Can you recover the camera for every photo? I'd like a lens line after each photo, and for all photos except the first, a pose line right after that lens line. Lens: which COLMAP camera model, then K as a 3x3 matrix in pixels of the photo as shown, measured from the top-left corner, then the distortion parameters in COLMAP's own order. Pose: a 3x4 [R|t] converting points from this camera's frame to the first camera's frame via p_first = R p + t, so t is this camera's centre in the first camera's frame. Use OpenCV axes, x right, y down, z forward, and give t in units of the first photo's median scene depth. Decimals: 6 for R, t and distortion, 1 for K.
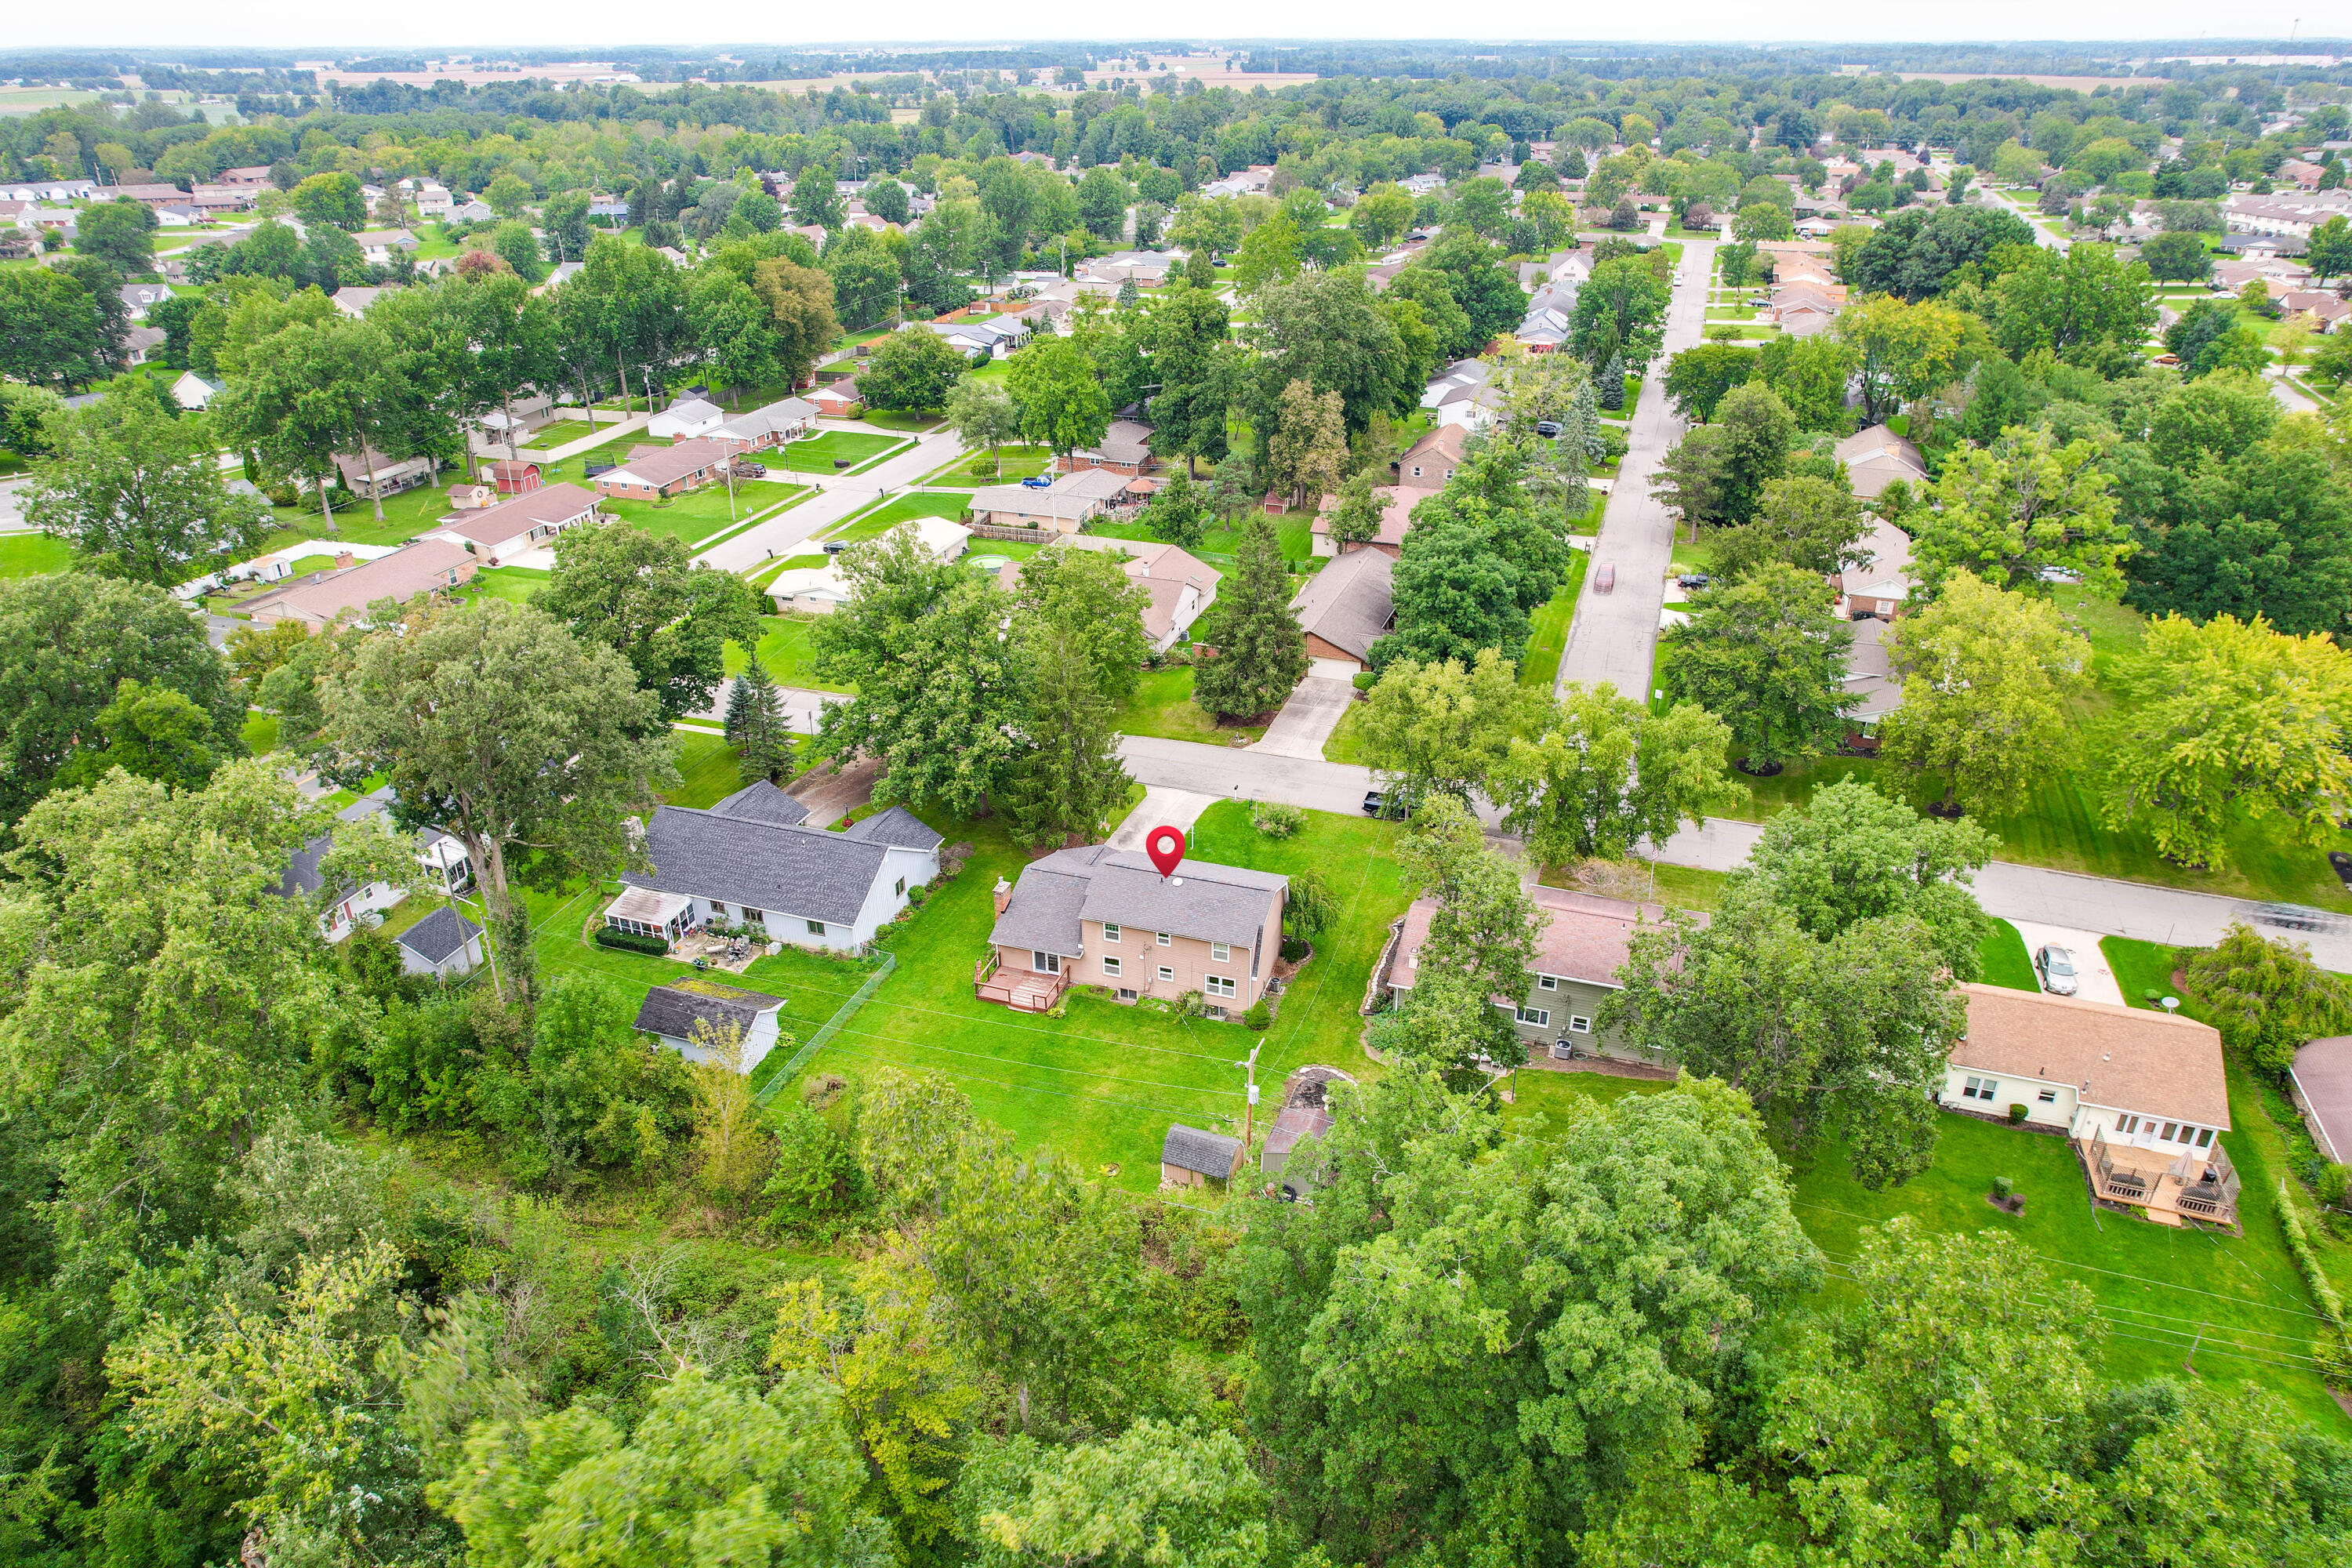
lens RADIAL K [[1445.4, 0, 1176.0], [0, 1445.4, 784.0], [0, 0, 1]] dist [0.002254, 0.001031]
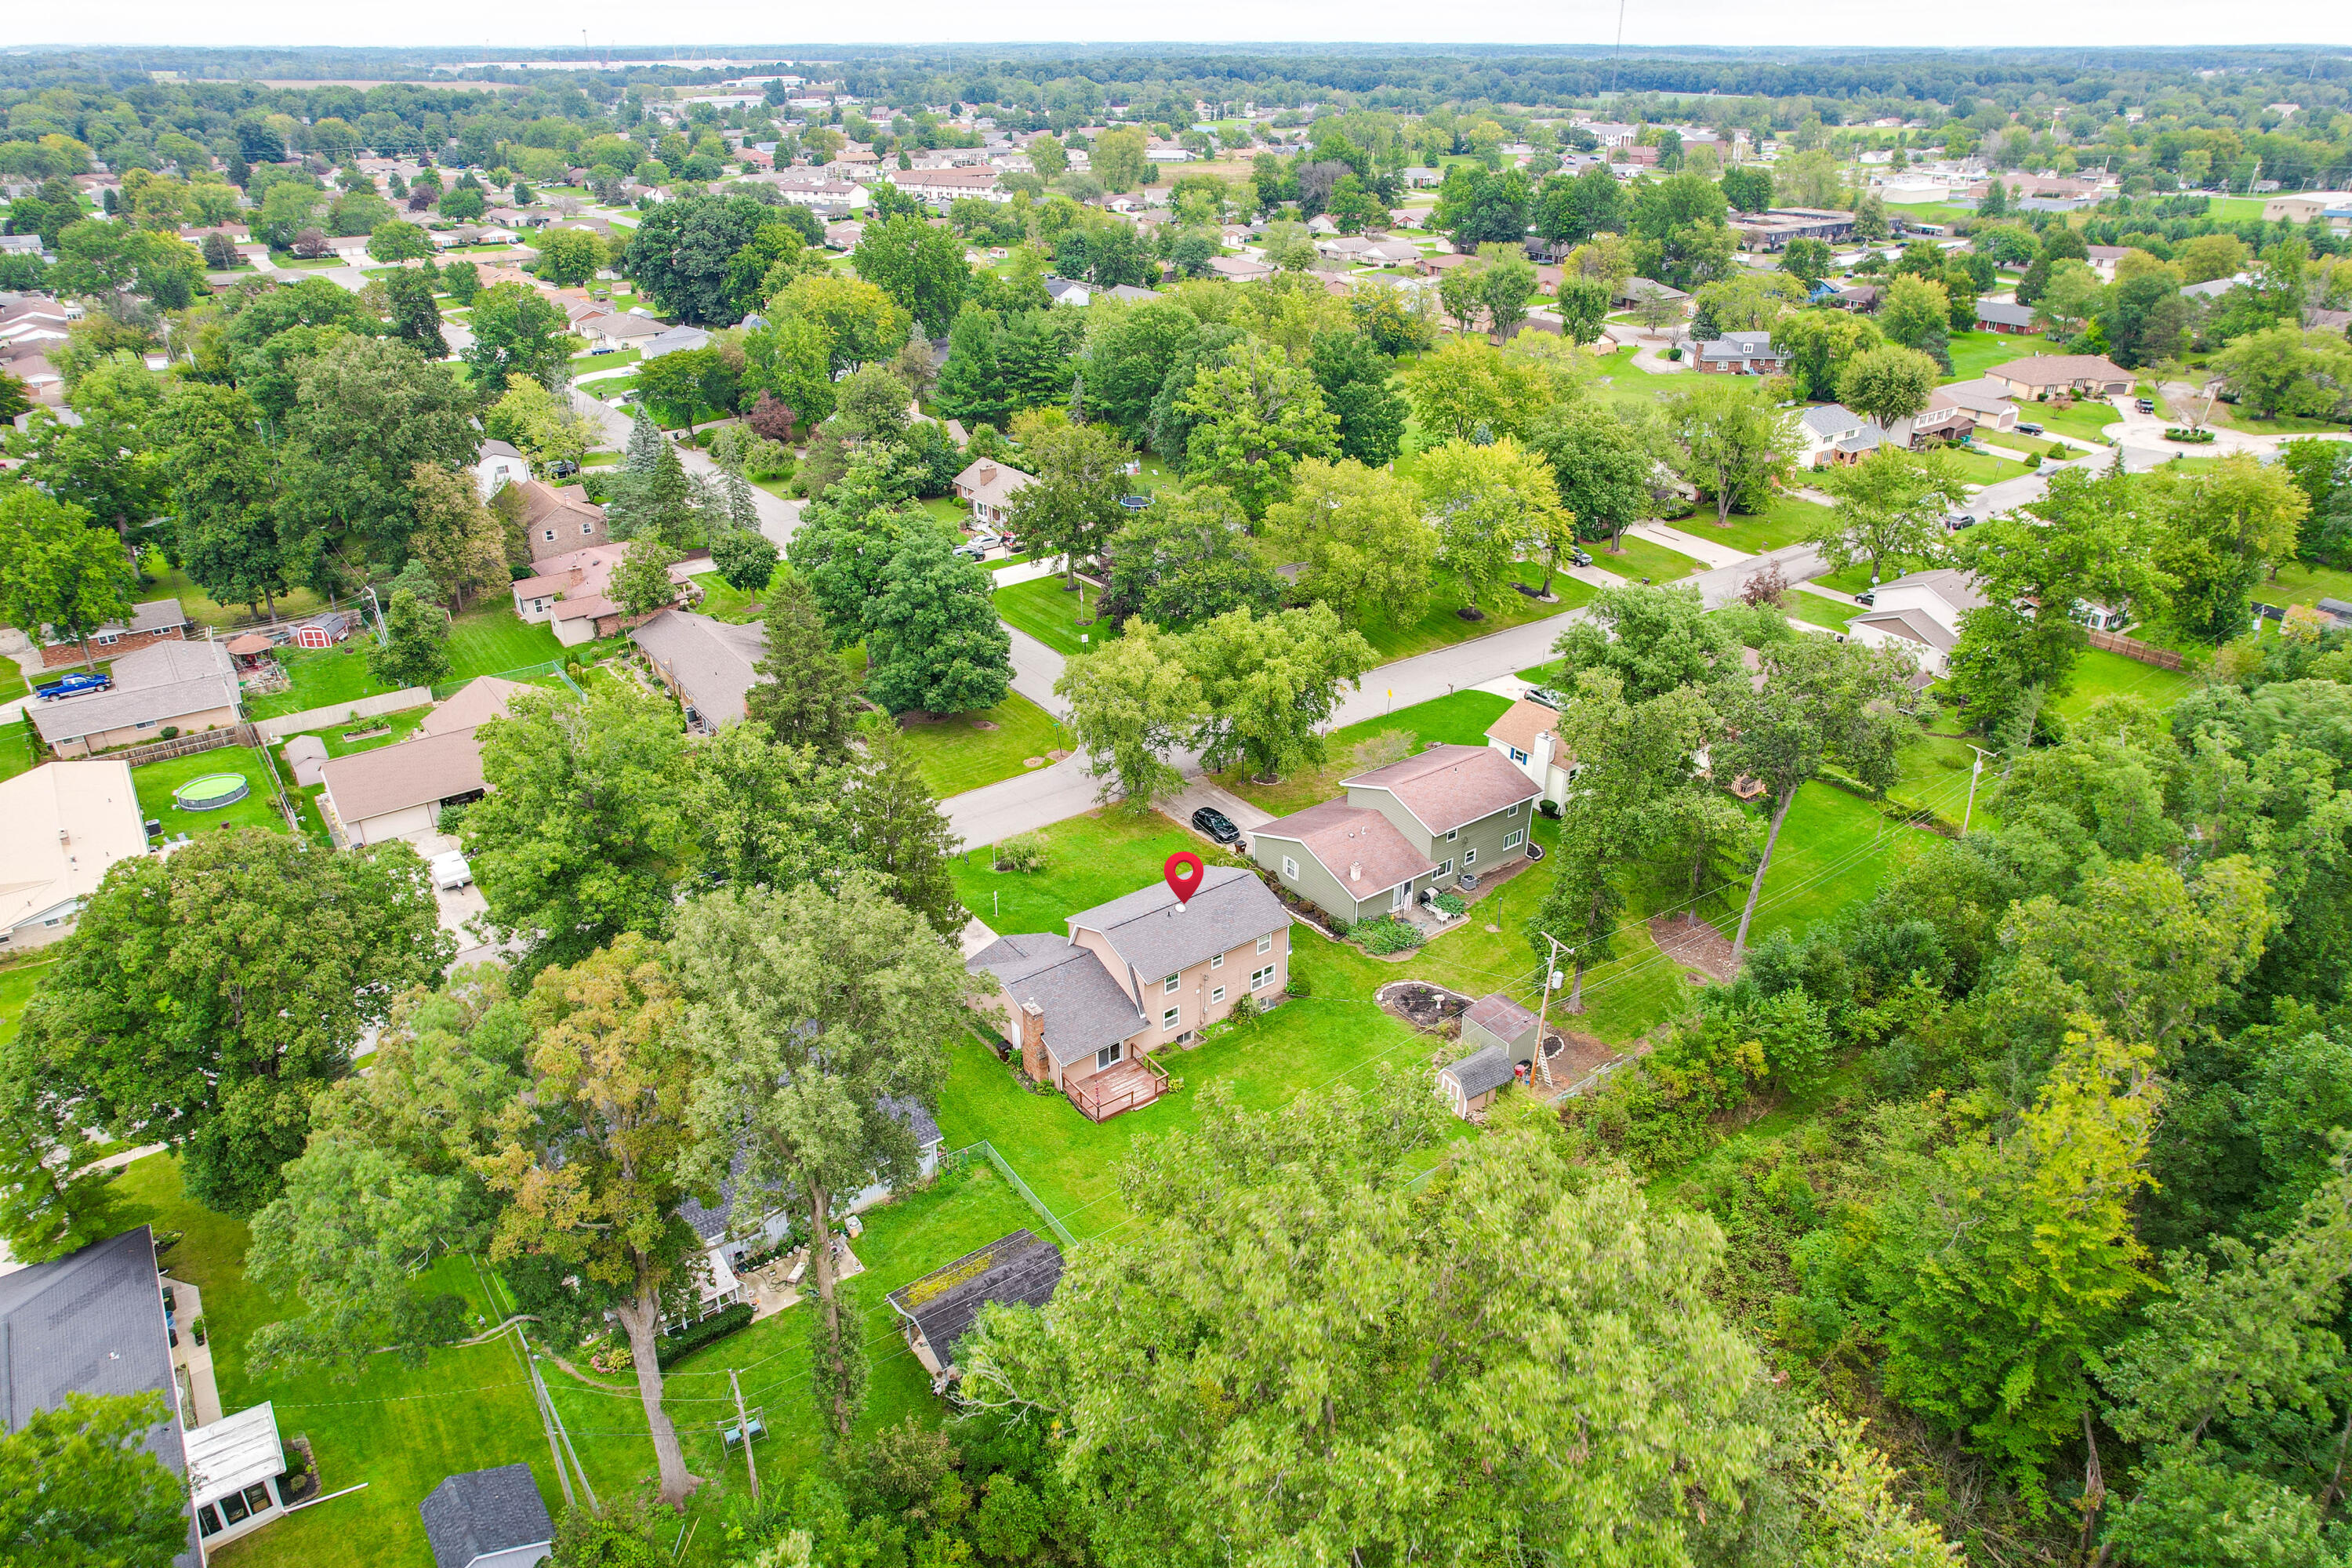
lens RADIAL K [[1445.4, 0, 1176.0], [0, 1445.4, 784.0], [0, 0, 1]] dist [0.002254, 0.001031]
pose [[0.586900, -0.374868, 0.717650, -0.676065], [0.377229, 0.910883, 0.167303, -0.176885], [-0.716412, 0.172528, 0.676009, 0.315144]]
